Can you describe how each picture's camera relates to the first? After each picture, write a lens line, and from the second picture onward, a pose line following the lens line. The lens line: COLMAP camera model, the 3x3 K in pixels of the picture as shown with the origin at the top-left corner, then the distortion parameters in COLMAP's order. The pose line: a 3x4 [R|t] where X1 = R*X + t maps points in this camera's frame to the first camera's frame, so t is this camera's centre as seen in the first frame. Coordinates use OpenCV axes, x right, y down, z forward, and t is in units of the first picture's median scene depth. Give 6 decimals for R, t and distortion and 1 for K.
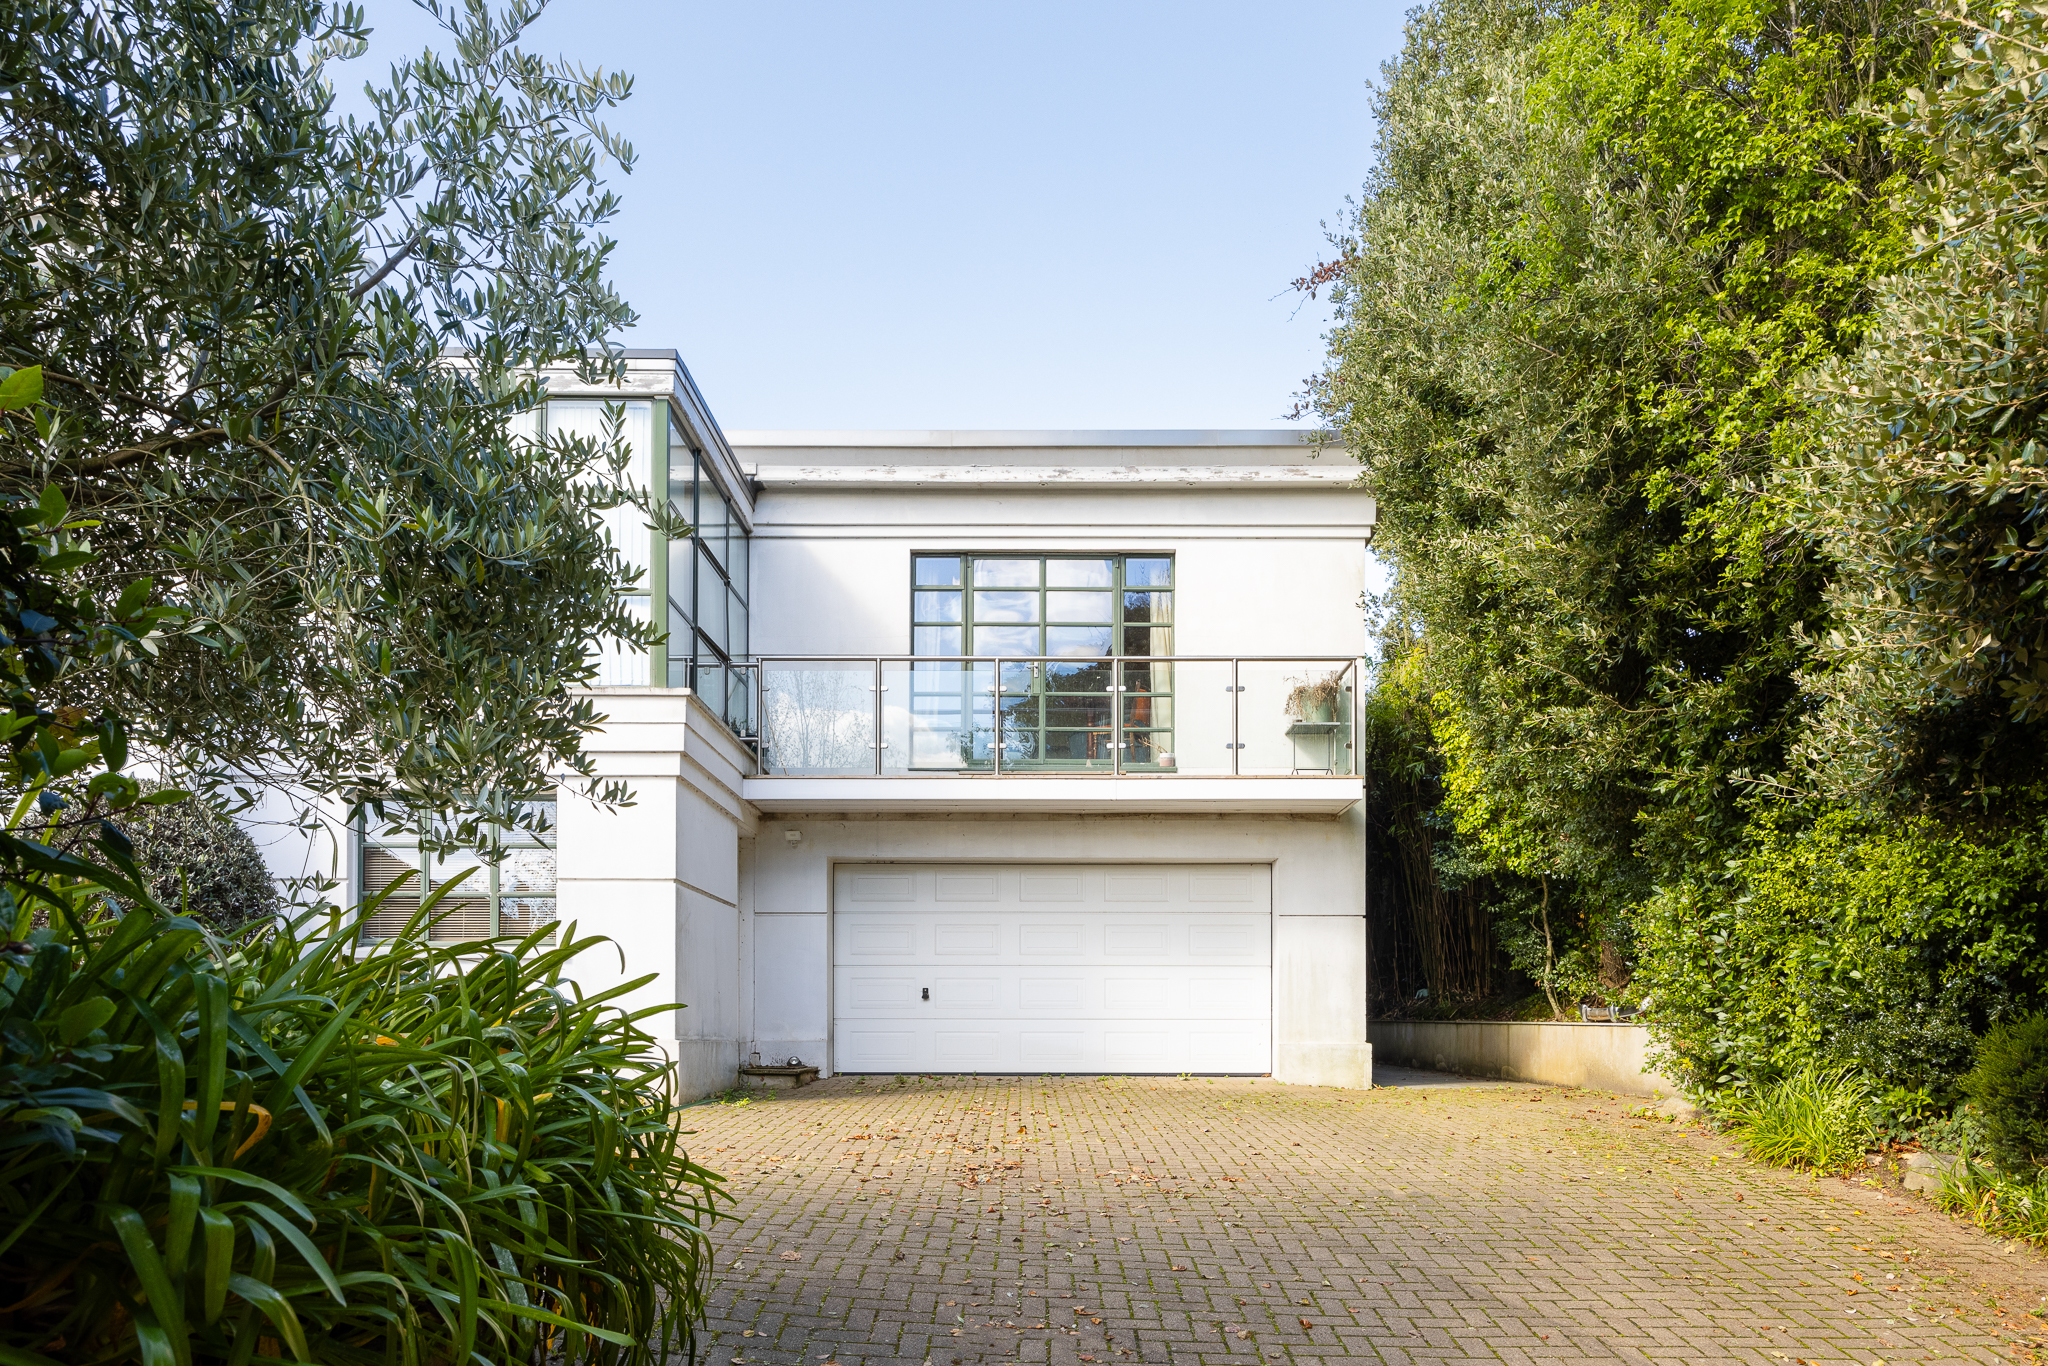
lens RADIAL K [[1356.2, 0, 1023.2], [0, 1356.2, 684.9], [0, 0, 1]] dist [-0.008610, 0.004784]
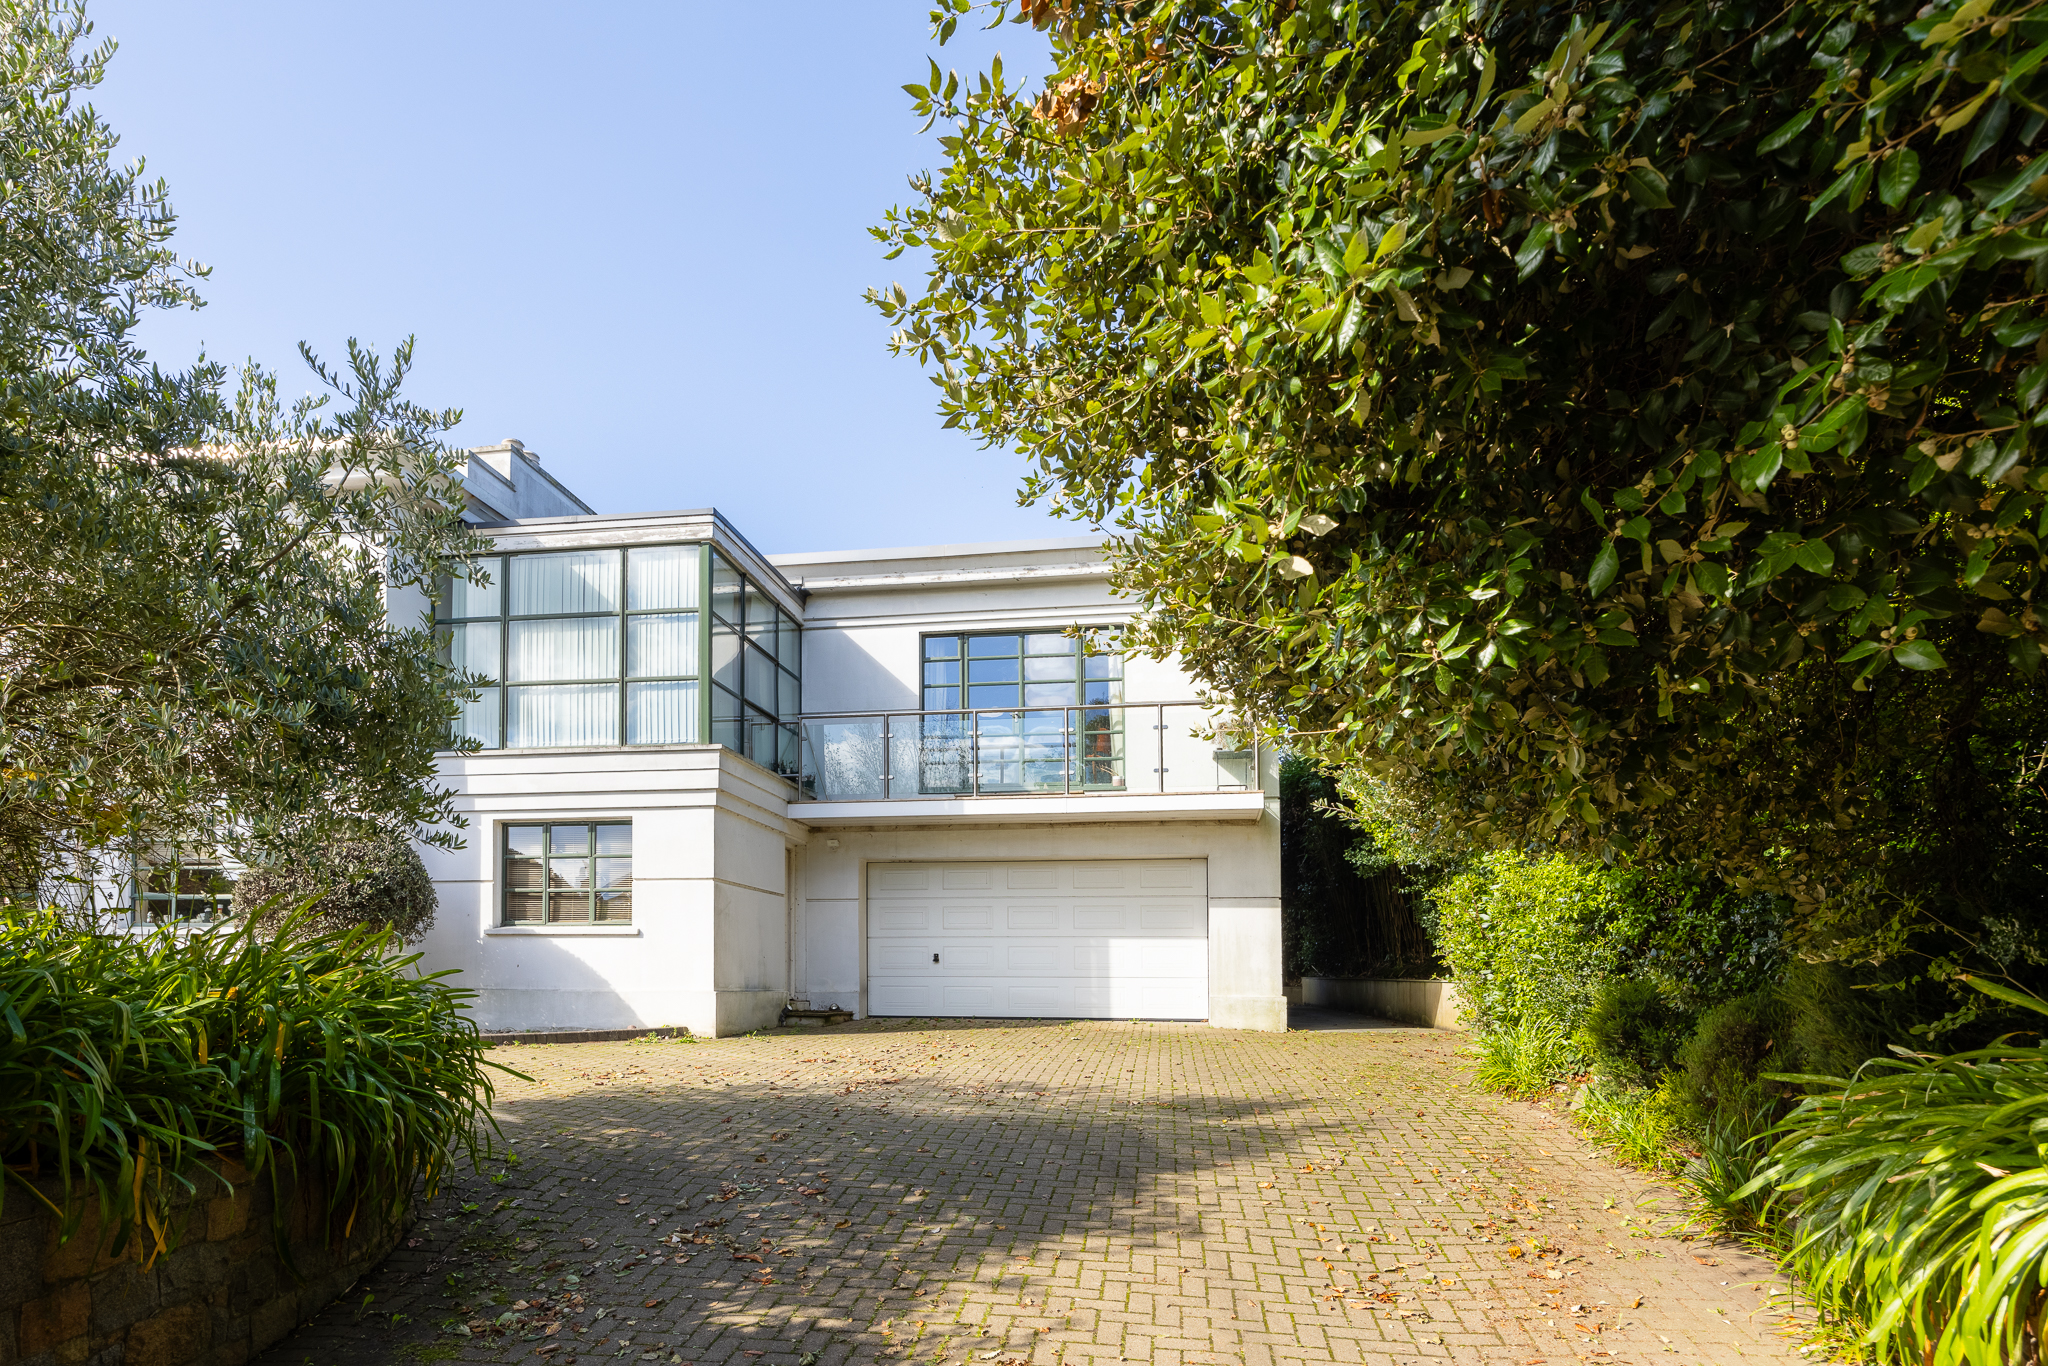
lens RADIAL K [[1070.5, 0, 1025.7], [0, 1070.5, 687.4], [0, 0, 1]] dist [-0.021242, 0.005797]
pose [[0.989829, -0.034038, -0.138130, 0.178773], [0.031056, 0.999237, -0.023689, -0.016176], [0.138831, 0.019158, 0.990131, -0.057235]]
